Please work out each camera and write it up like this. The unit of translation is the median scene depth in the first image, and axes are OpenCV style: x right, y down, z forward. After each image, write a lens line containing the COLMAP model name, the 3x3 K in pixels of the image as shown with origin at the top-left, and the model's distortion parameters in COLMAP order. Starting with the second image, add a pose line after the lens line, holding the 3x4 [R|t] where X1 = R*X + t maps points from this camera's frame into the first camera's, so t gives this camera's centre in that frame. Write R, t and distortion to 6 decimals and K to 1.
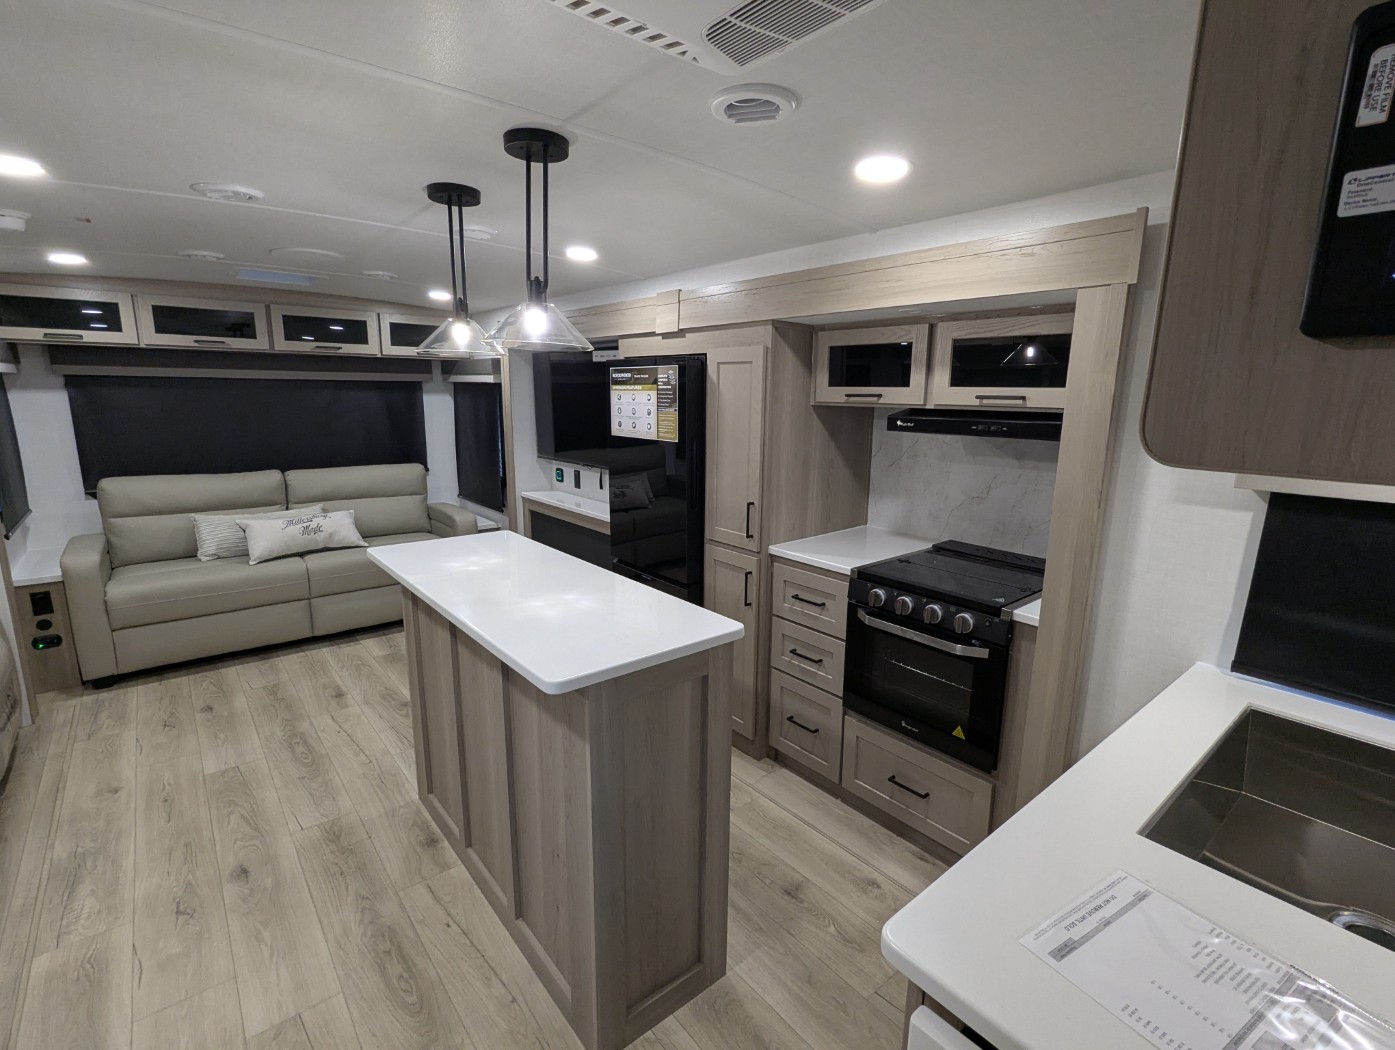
lens RADIAL K [[661.5, 0, 697.3], [0, 661.5, 524.7], [0, 0, 1]] dist [-0.001595, 0.001507]
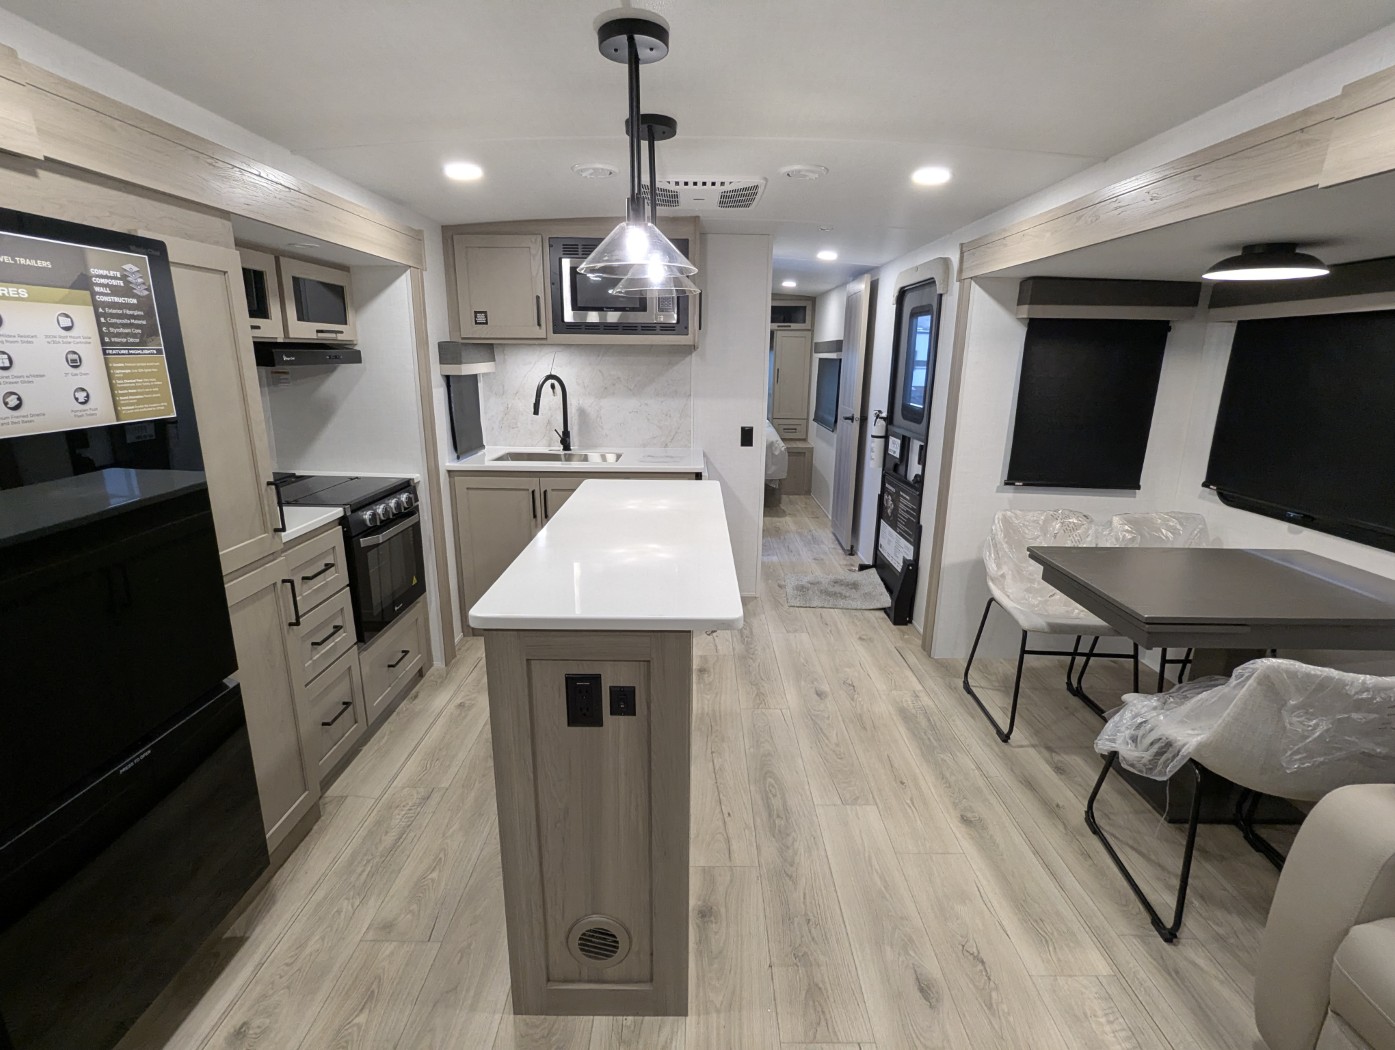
lens RADIAL K [[661.5, 0, 694.4], [0, 661.5, 527.6], [0, 0, 1]] dist [-0.001595, 0.001507]
pose [[-0.769689, -0.181695, 0.612018, -0.693108], [0.108537, 0.907449, 0.405901, -0.223639], [-0.629126, 0.378844, -0.678733, 1.202041]]
